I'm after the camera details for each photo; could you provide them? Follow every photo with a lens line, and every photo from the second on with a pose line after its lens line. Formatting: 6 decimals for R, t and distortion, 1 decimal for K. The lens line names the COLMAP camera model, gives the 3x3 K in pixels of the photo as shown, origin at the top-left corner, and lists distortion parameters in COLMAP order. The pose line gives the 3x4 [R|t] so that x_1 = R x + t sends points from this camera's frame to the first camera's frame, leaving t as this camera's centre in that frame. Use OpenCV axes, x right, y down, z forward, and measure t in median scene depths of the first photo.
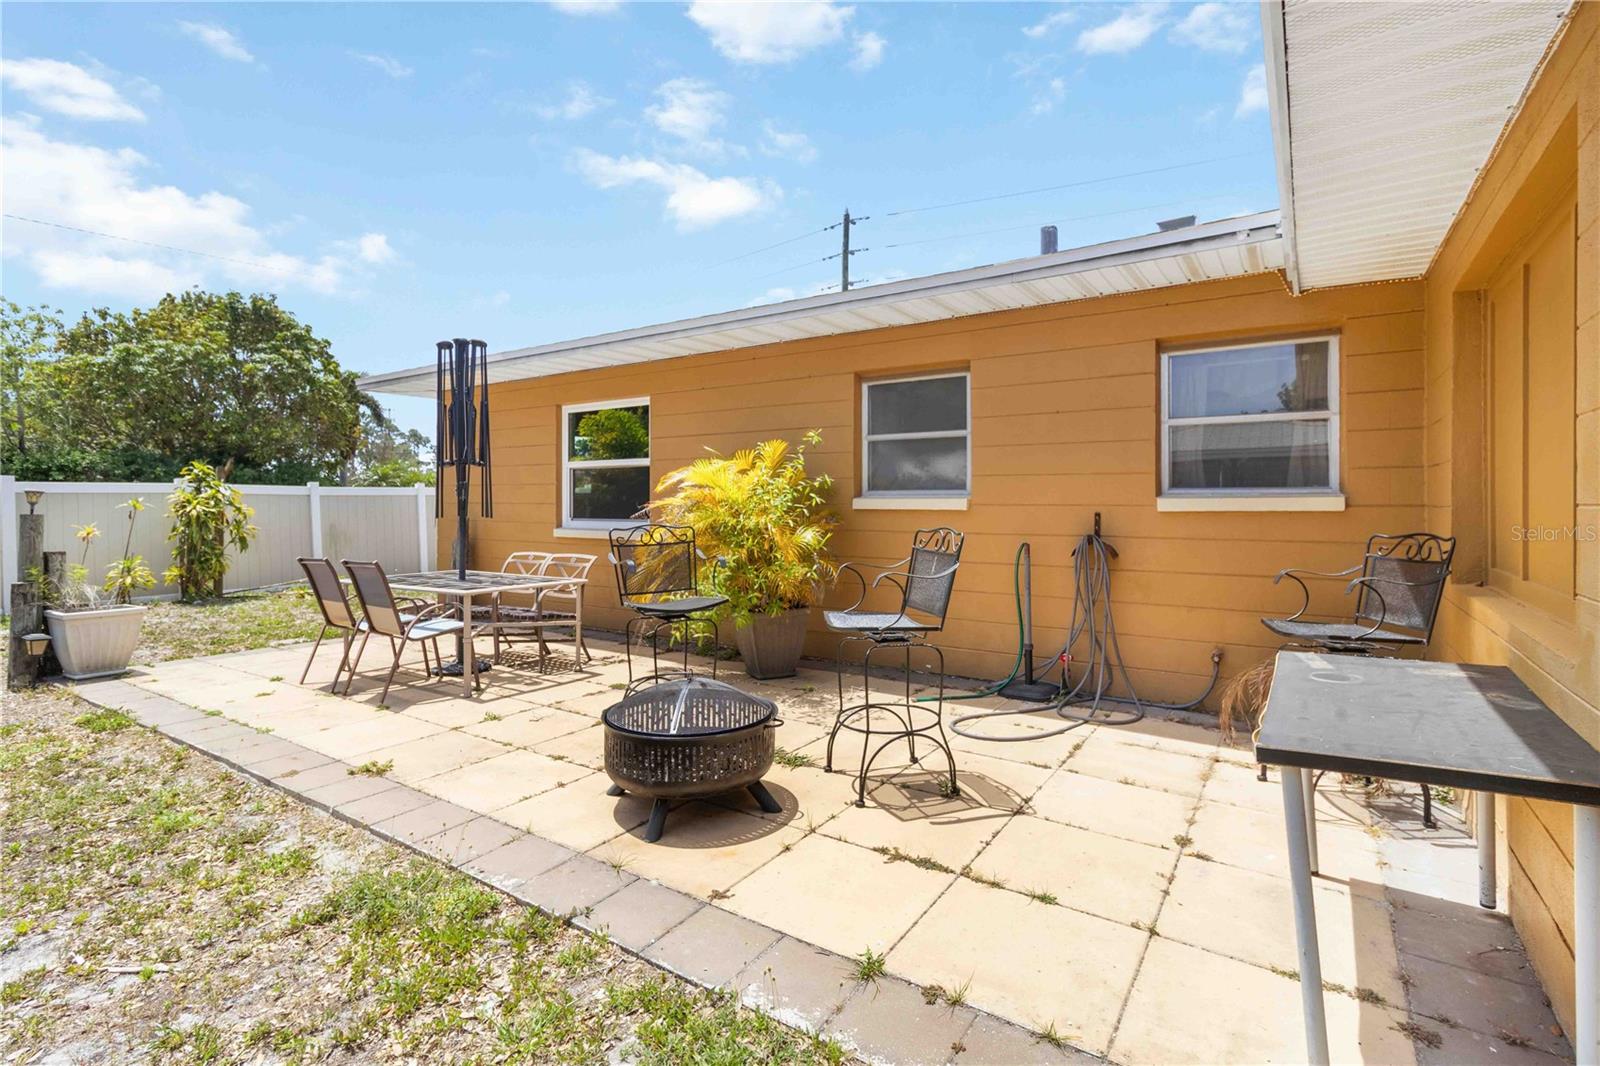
lens RADIAL K [[750.4, 0, 809.8], [0, 750.4, 508.7], [0, 0, 1]] dist [0.003297, -0.000940]
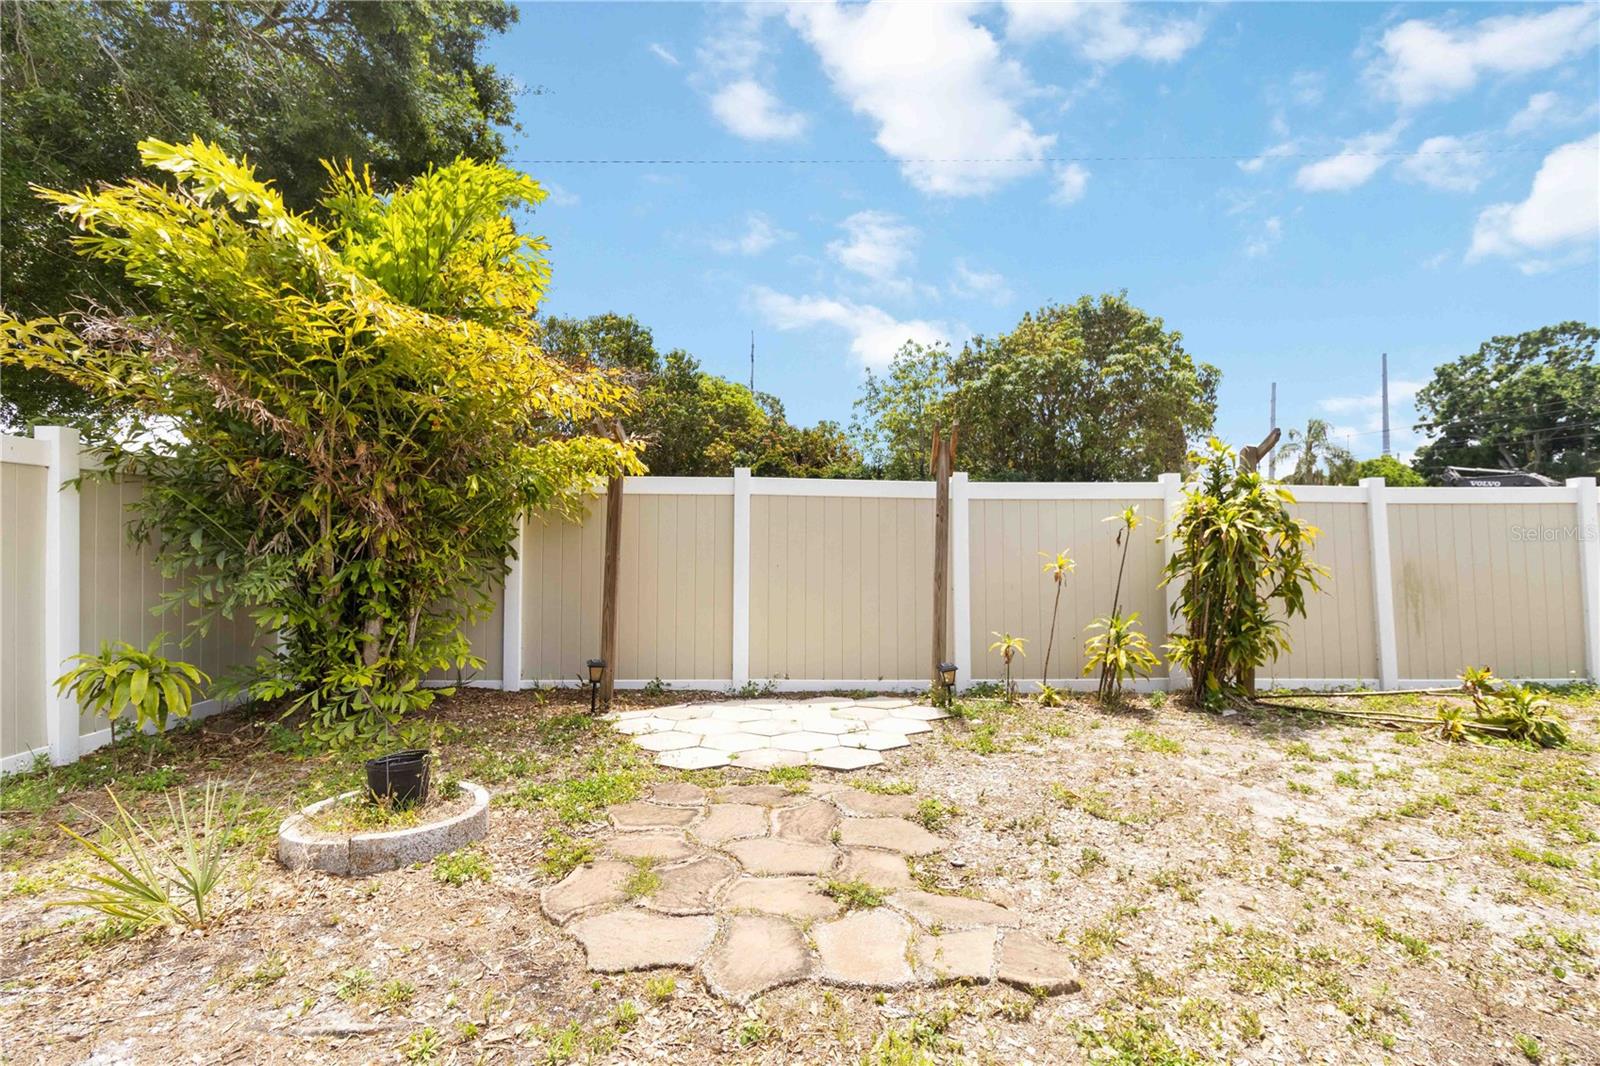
lens RADIAL K [[750.4, 0, 804.7], [0, 750.4, 527.1], [0, 0, 1]] dist [0.003297, -0.000940]
pose [[0.590775, 0.003304, -0.806830, -0.882504], [-0.011845, 0.999919, -0.004578, 0.007715], [0.806750, 0.012262, 0.590766, 0.720801]]
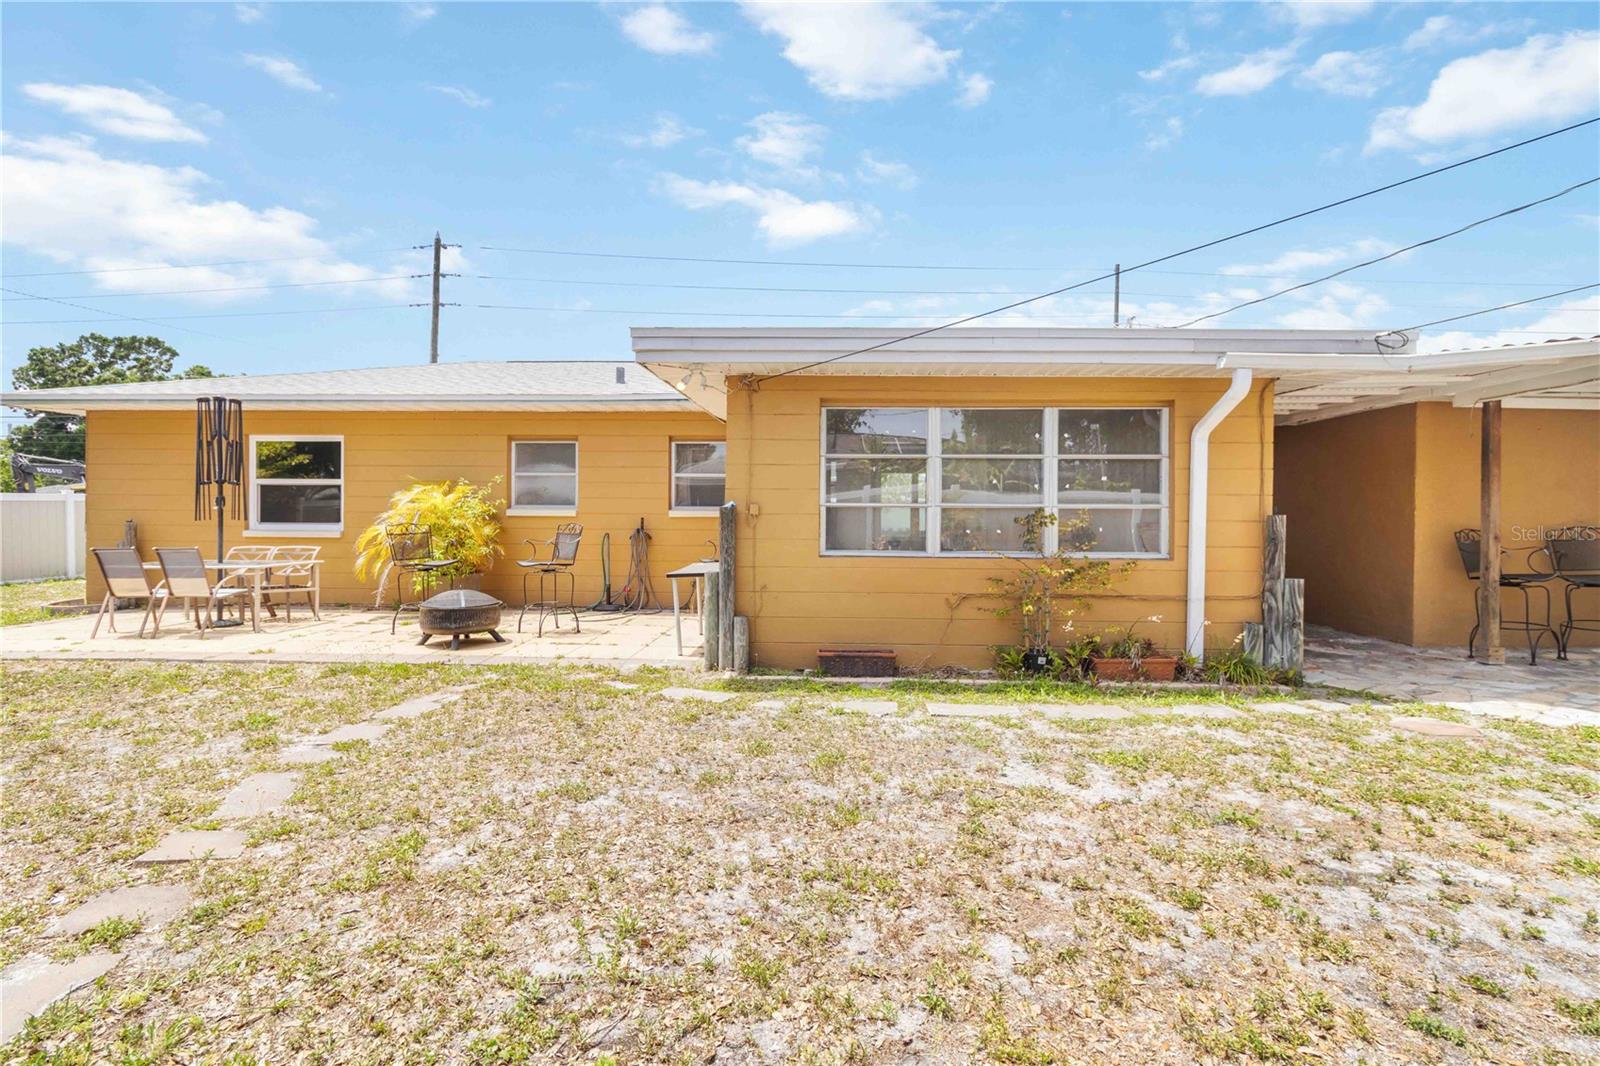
lens RADIAL K [[750.4, 0, 805.4], [0, 750.4, 522.6], [0, 0, 1]] dist [0.003297, -0.000940]
pose [[0.861550, 0.000561, 0.507673, -0.179938], [-0.002833, 0.999989, 0.003702, 0.006492], [-0.507665, -0.004628, 0.861542, -0.656656]]
